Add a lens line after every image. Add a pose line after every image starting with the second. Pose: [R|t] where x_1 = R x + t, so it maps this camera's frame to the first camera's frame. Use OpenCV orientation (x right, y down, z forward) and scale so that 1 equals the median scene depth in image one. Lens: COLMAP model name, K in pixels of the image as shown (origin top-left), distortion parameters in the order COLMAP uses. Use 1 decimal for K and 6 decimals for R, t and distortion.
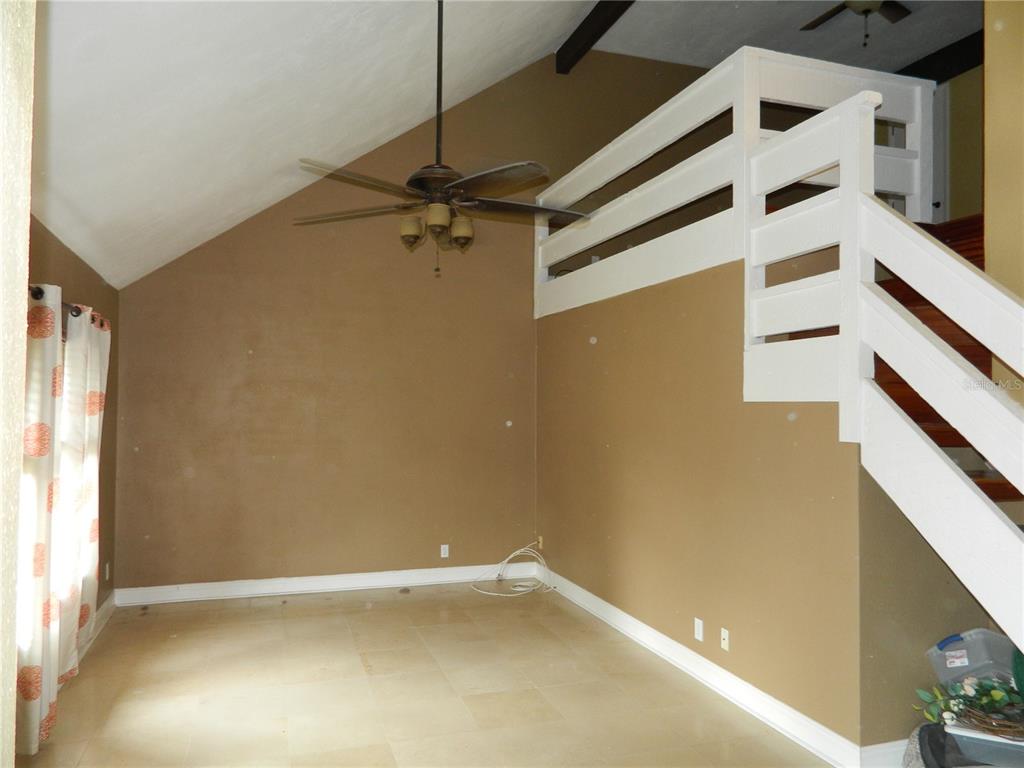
lens RADIAL K [[761.7, 0, 513.8], [0, 761.7, 379.8], [0, 0, 1]] dist [0.005597, -0.014960]
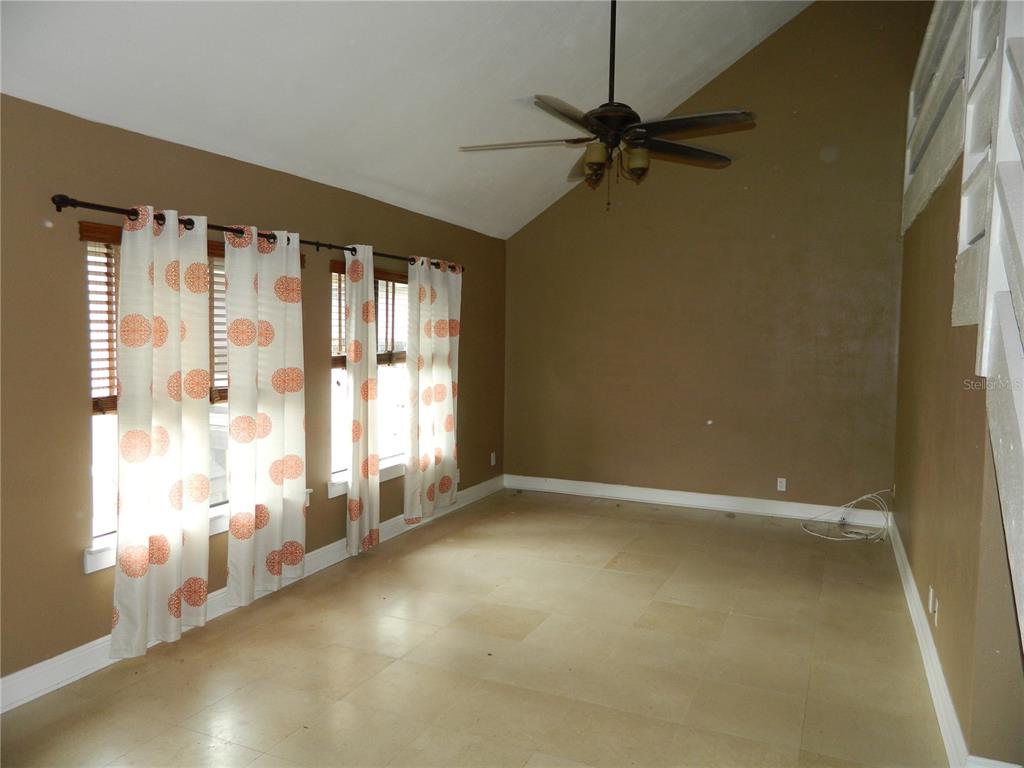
lens RADIAL K [[761.7, 0, 513.5], [0, 761.7, 386.3], [0, 0, 1]] dist [0.005597, -0.014960]
pose [[0.741084, 0.053655, -0.669265, 0.434272], [0.008656, 0.995955, 0.089431, 0.012453], [0.671357, -0.072069, 0.737622, 0.080254]]
